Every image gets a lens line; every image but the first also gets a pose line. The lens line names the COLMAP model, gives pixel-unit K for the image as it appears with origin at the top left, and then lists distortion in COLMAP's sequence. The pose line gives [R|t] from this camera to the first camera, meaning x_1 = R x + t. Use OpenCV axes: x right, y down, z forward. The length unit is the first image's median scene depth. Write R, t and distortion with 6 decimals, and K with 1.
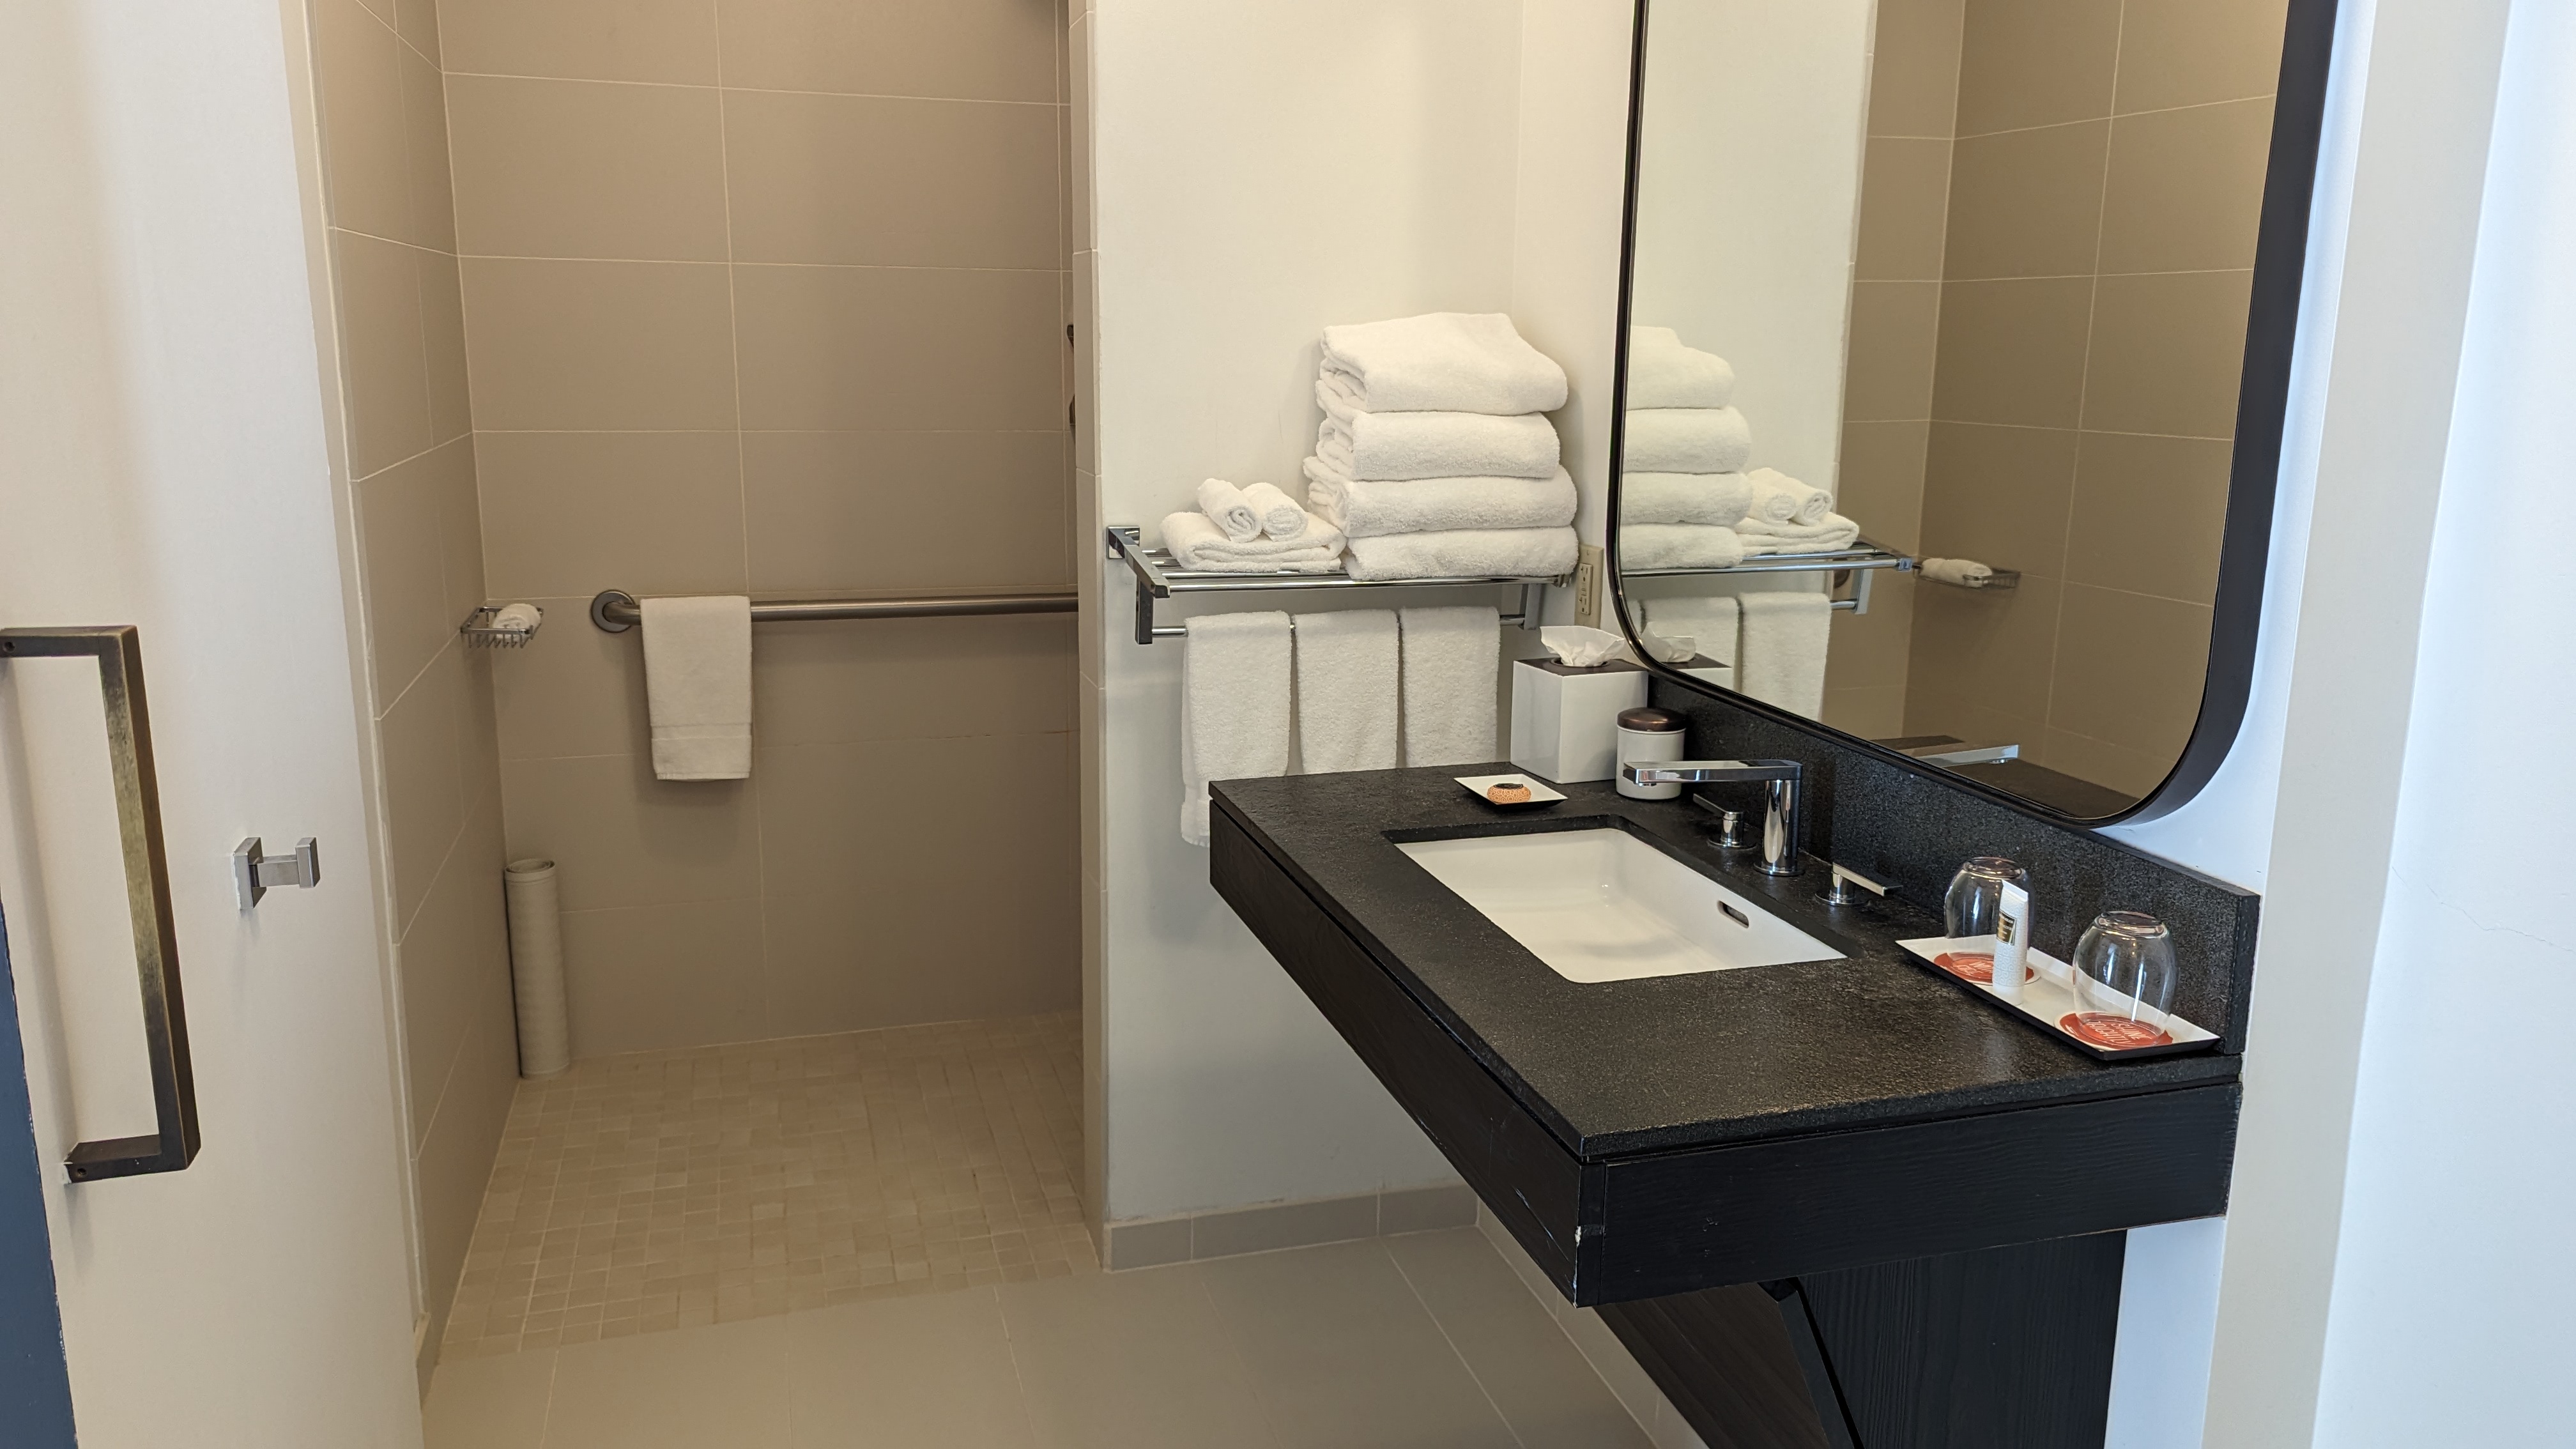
lens RADIAL K [[1824.1, 0, 1292.8], [0, 1824.1, 719.0], [0, 0, 1]] dist [0.037890, -0.027144]
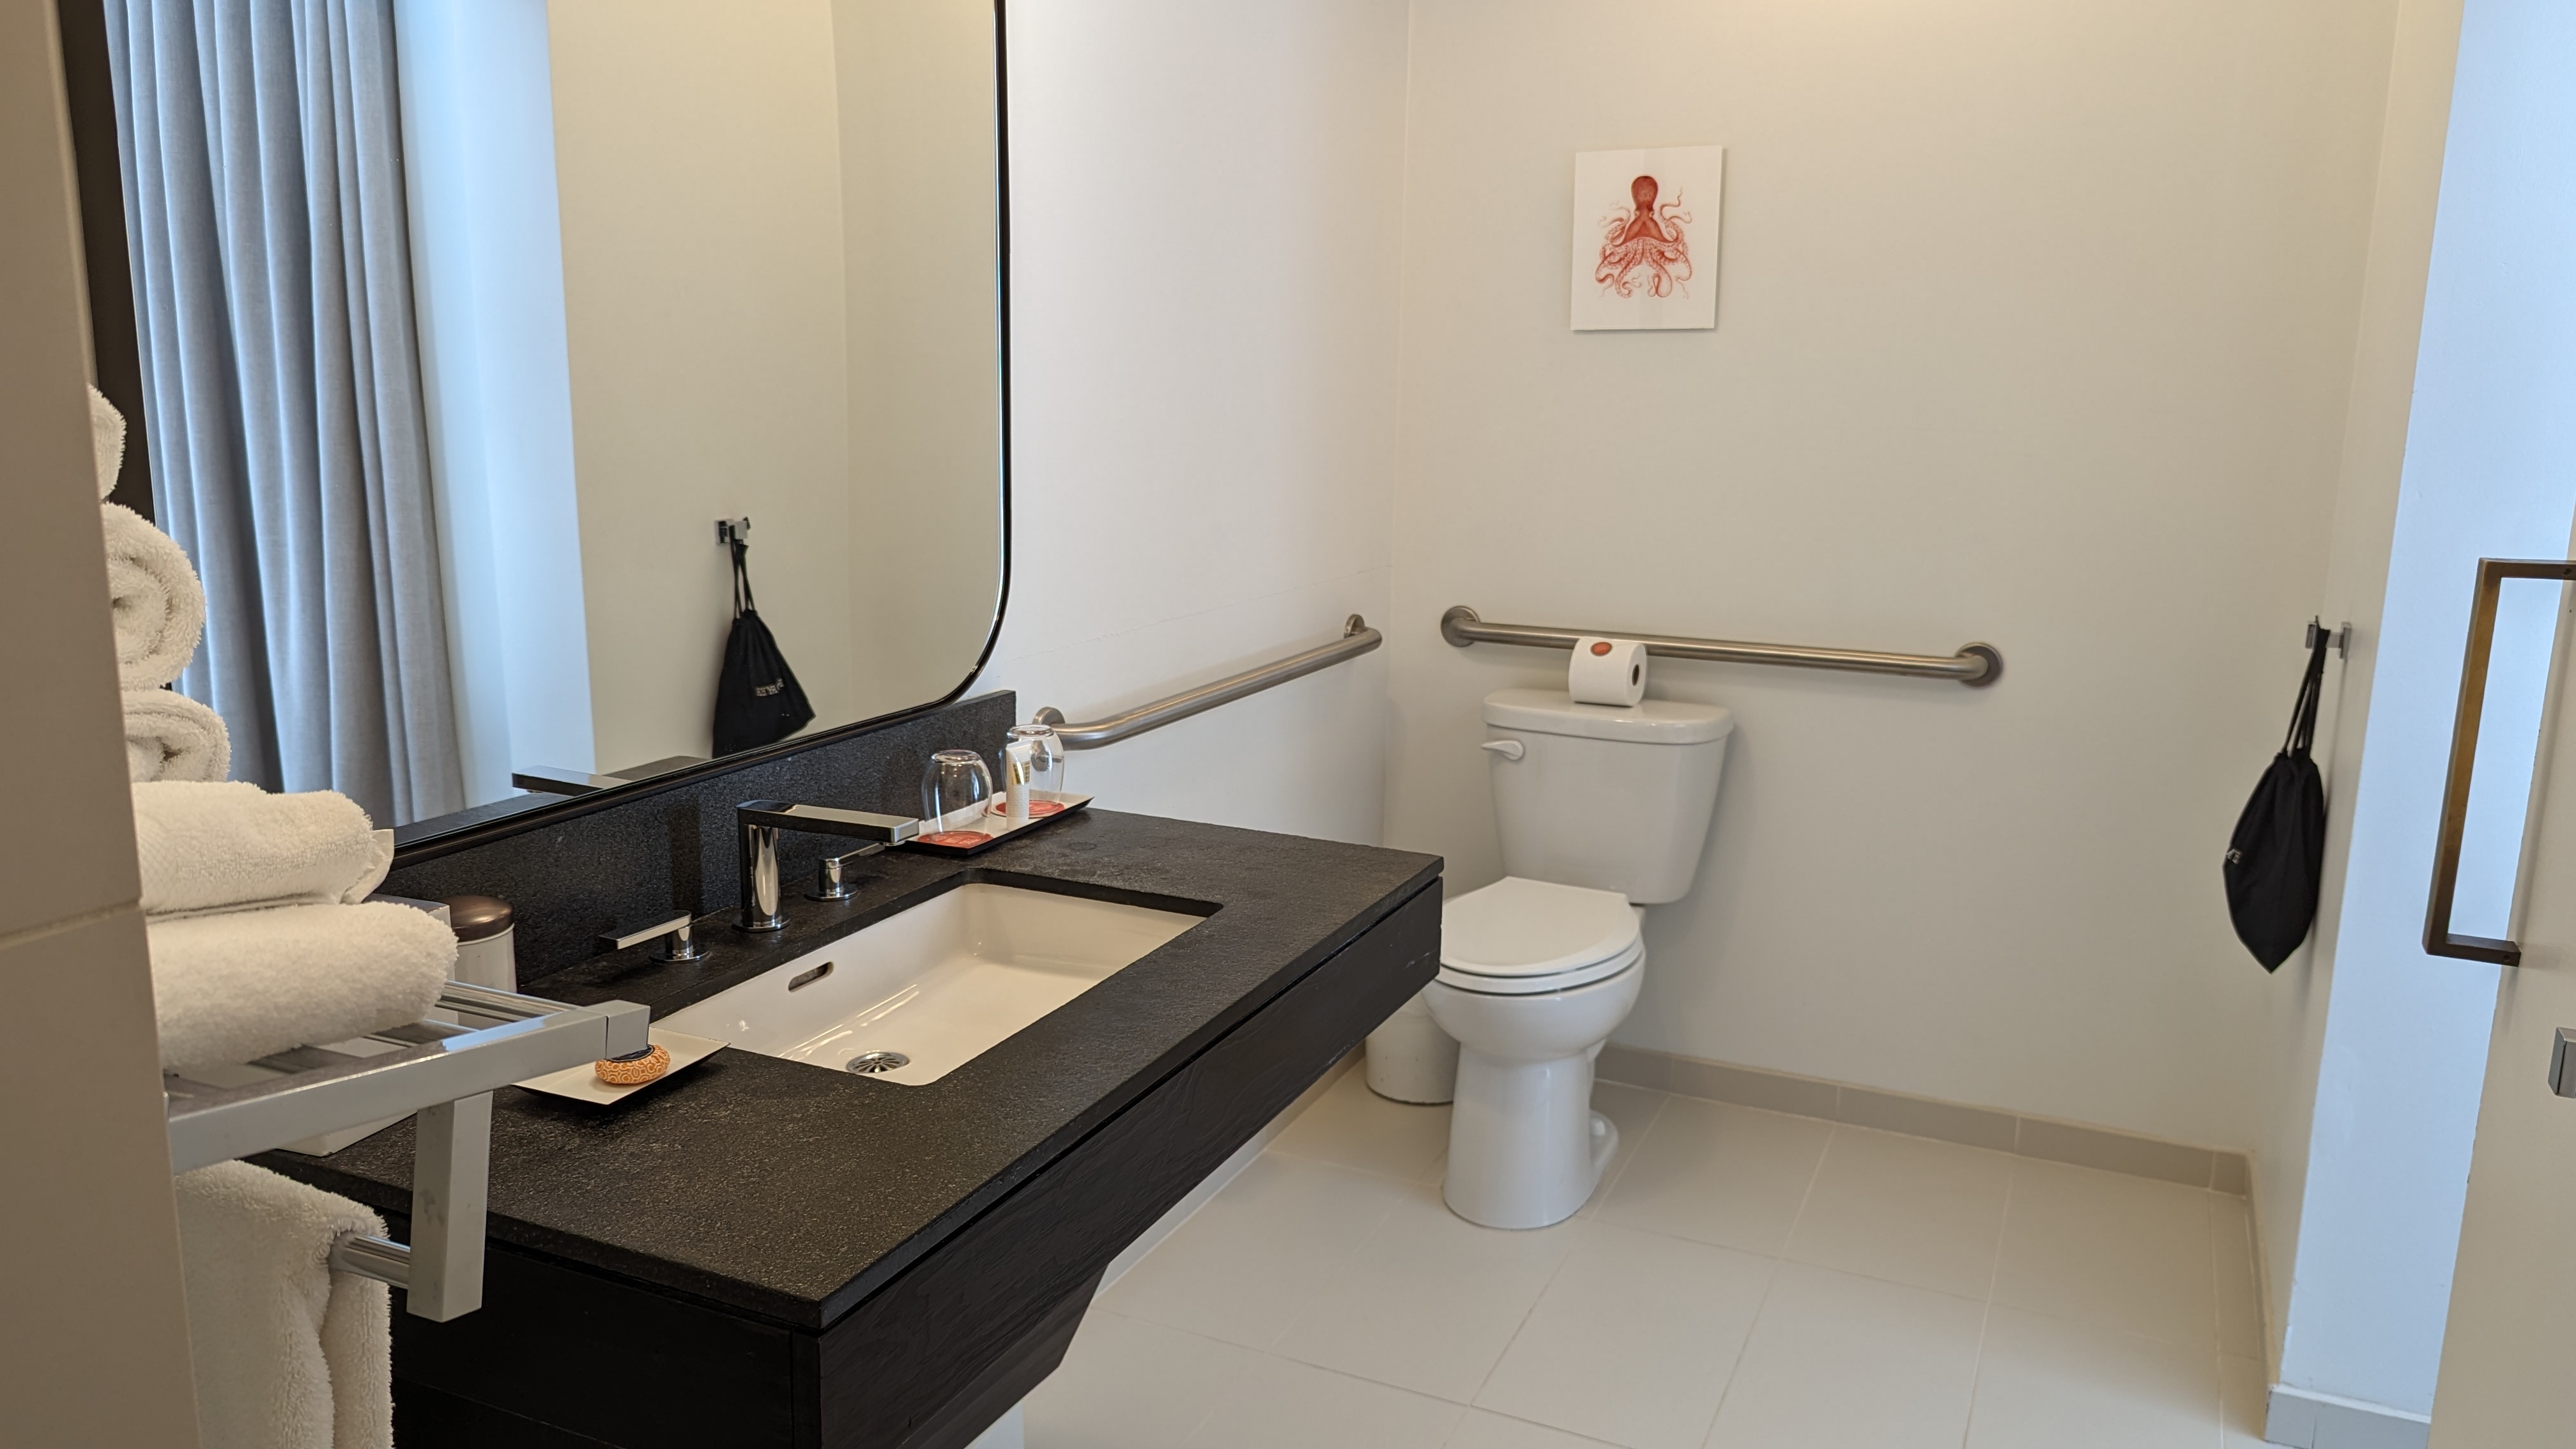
lens RADIAL K [[1824.1, 0, 1287.3], [0, 1824.1, 720.5], [0, 0, 1]] dist [0.037890, -0.027144]
pose [[-0.759778, -0.141380, 0.634625, -0.466909], [0.114614, 0.931664, 0.344770, -0.281894], [-0.640000, 0.334686, -0.691654, 1.408135]]
